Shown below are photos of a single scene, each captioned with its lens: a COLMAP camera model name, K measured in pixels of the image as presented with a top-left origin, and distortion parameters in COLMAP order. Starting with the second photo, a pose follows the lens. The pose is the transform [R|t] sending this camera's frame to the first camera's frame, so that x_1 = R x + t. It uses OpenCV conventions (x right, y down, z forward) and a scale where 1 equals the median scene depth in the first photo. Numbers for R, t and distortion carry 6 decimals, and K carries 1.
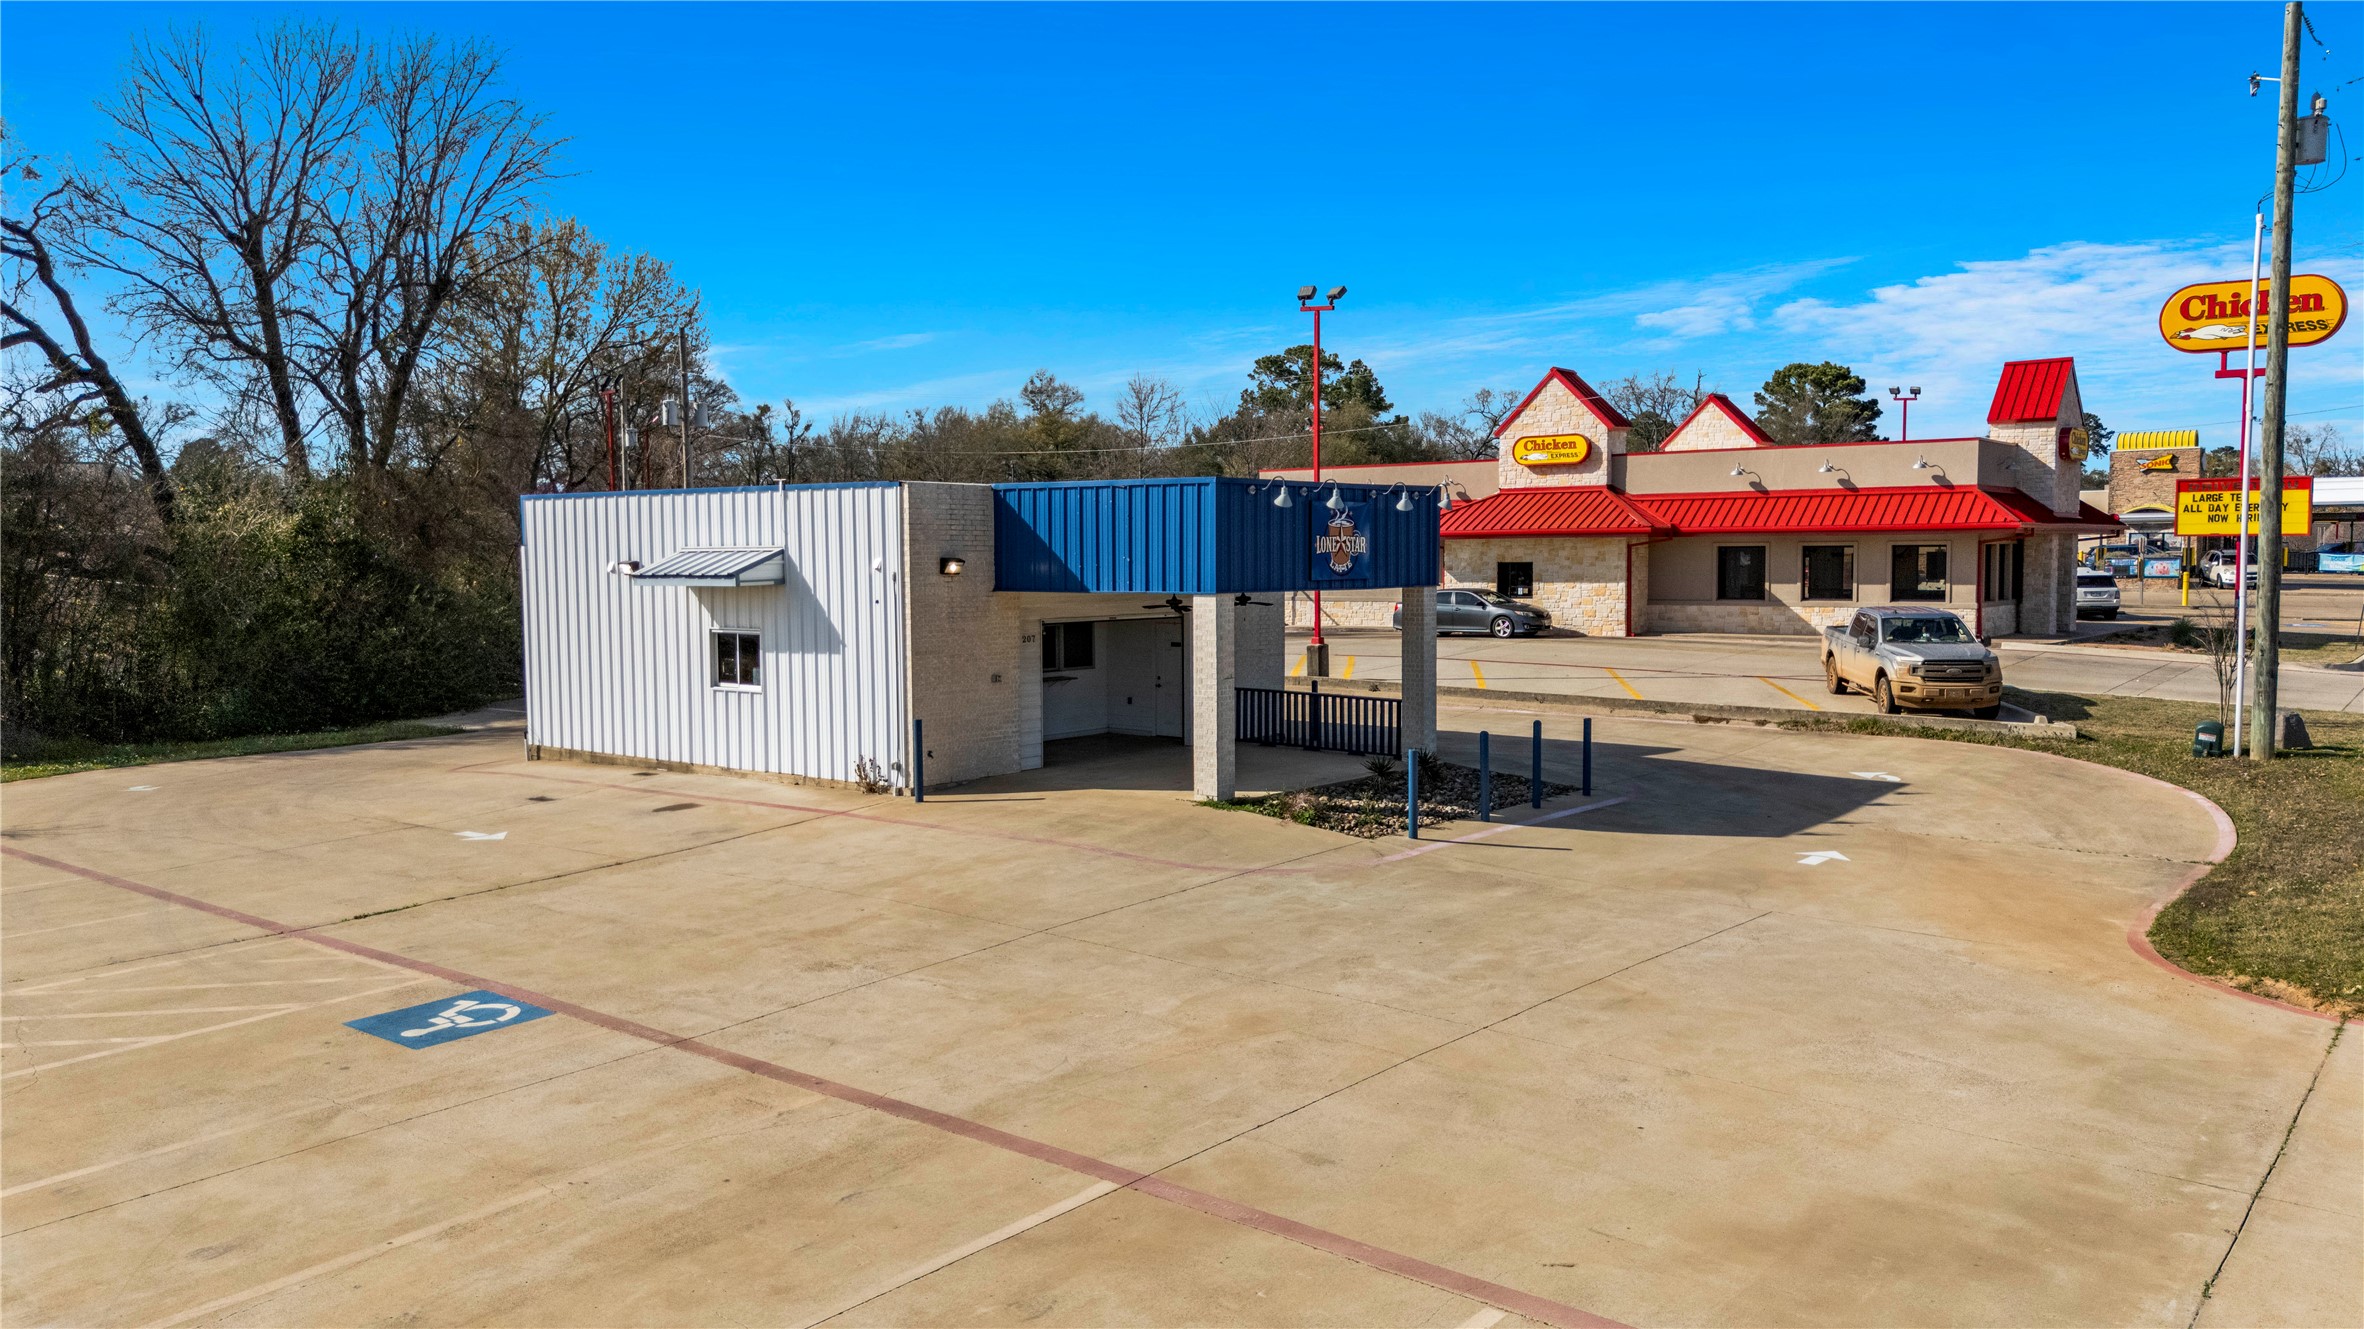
lens RADIAL K [[1738.0, 0, 1182.0], [0, 1738.0, 664.5], [0, 0, 1]] dist [0.094655, -0.088897]
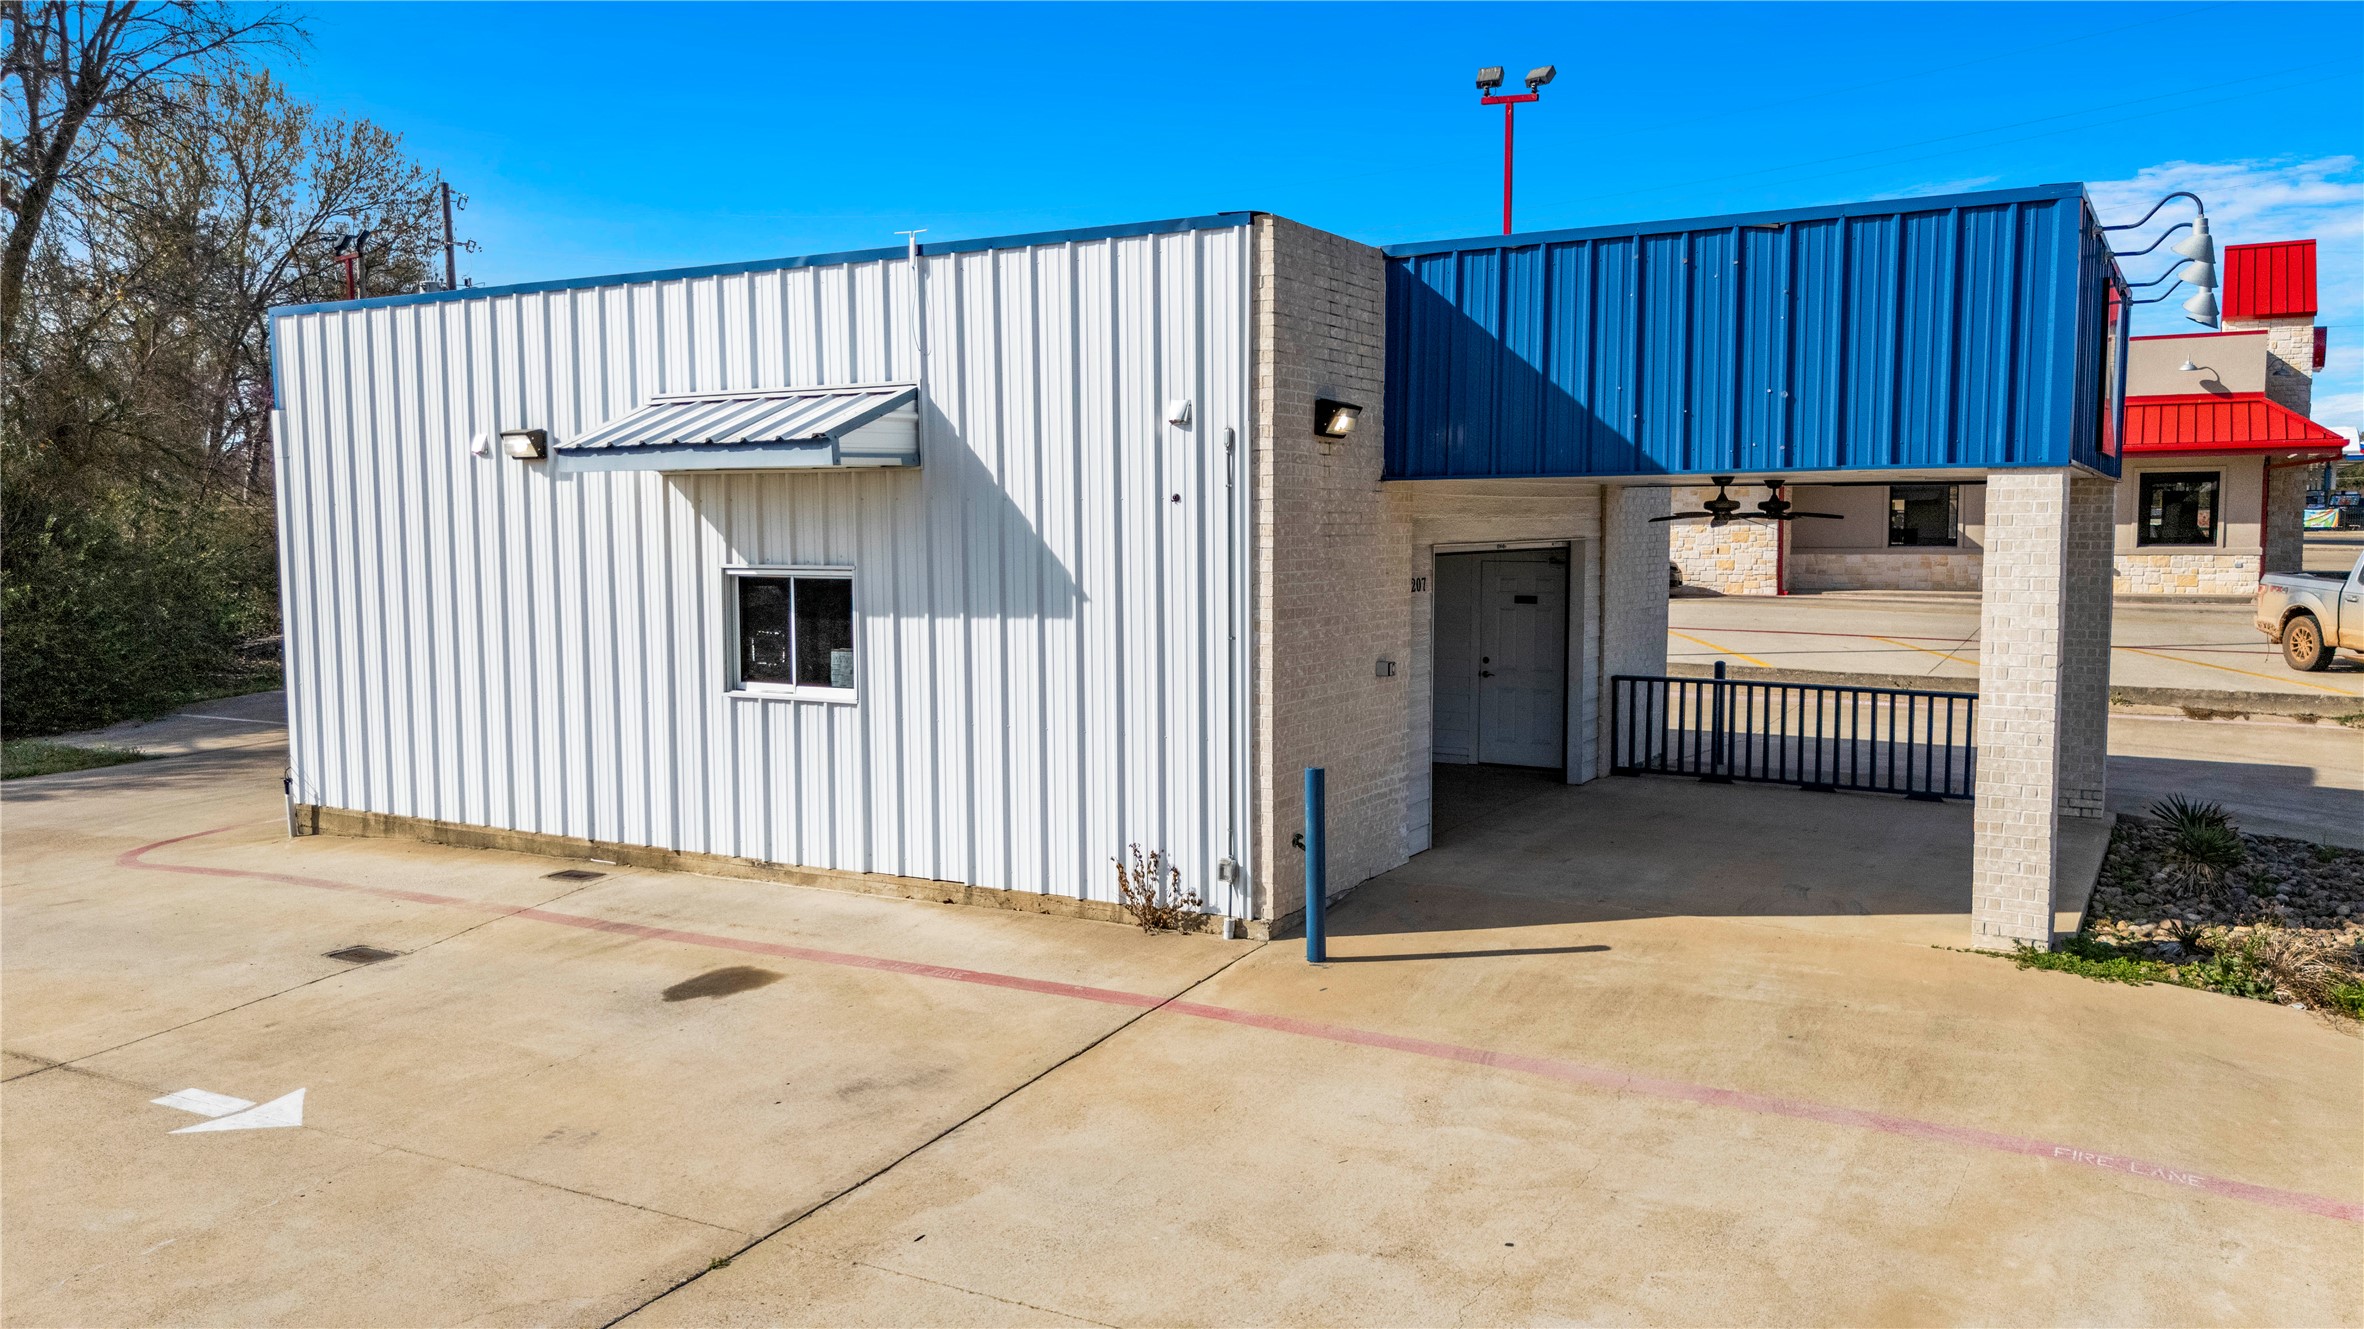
lens RADIAL K [[1738.0, 0, 1182.0], [0, 1738.0, 664.5], [0, 0, 1]] dist [0.094655, -0.088897]
pose [[0.988483, -0.010840, 0.150943, -0.215940], [0.008427, 0.999826, 0.016615, -0.001078], [-0.151097, -0.015151, 0.988403, 0.506871]]
